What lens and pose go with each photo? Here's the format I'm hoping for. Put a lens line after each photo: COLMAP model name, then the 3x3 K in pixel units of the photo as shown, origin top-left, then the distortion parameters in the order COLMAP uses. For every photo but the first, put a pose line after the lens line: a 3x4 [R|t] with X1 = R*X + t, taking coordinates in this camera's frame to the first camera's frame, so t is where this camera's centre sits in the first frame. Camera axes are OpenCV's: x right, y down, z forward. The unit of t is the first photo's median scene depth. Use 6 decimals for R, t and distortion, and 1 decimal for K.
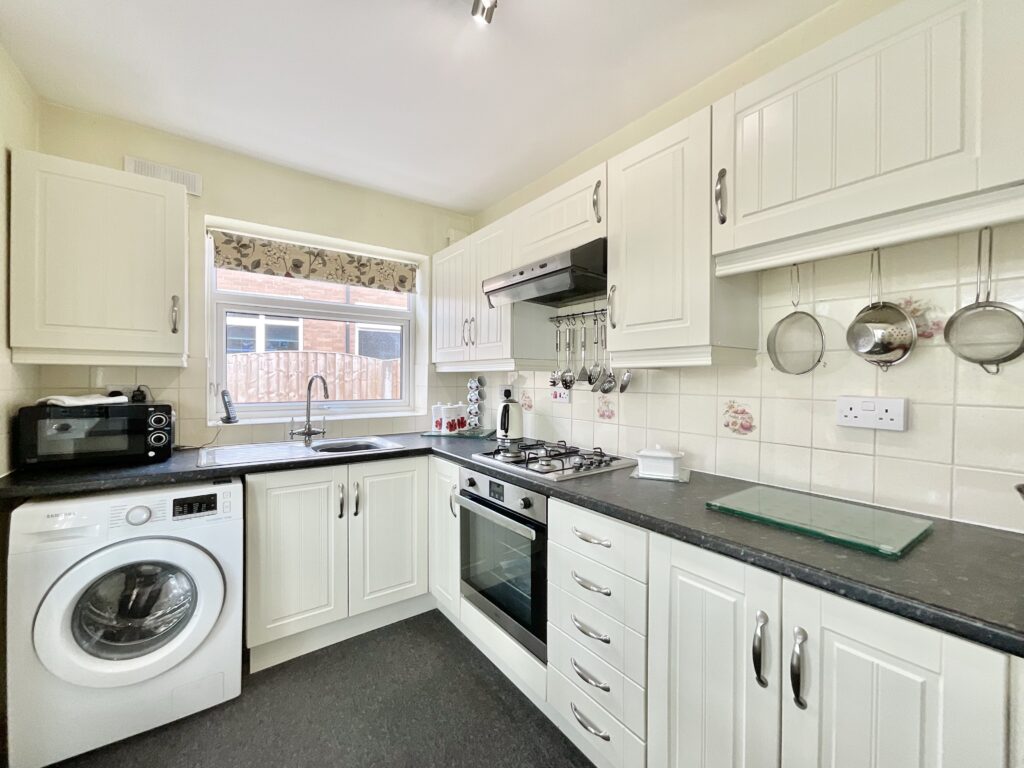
lens RADIAL K [[416.8, 0, 506.7], [0, 416.8, 381.6], [0, 0, 1]] dist [-0.002981, -0.000196]
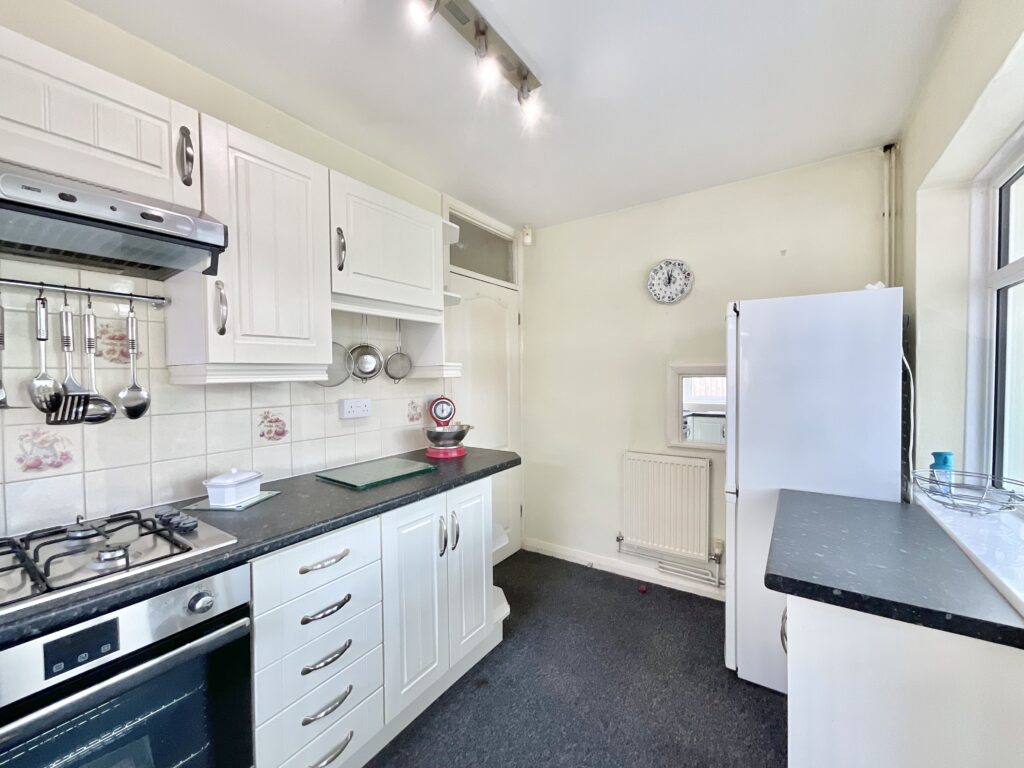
lens RADIAL K [[416.8, 0, 508.2], [0, 416.8, 383.4], [0, 0, 1]] dist [-0.002981, -0.000196]
pose [[-0.338414, -0.020140, 0.940782, -0.487727], [0.023663, 0.999273, 0.029904, -0.032083], [-0.940700, 0.032382, -0.337692, 0.536350]]
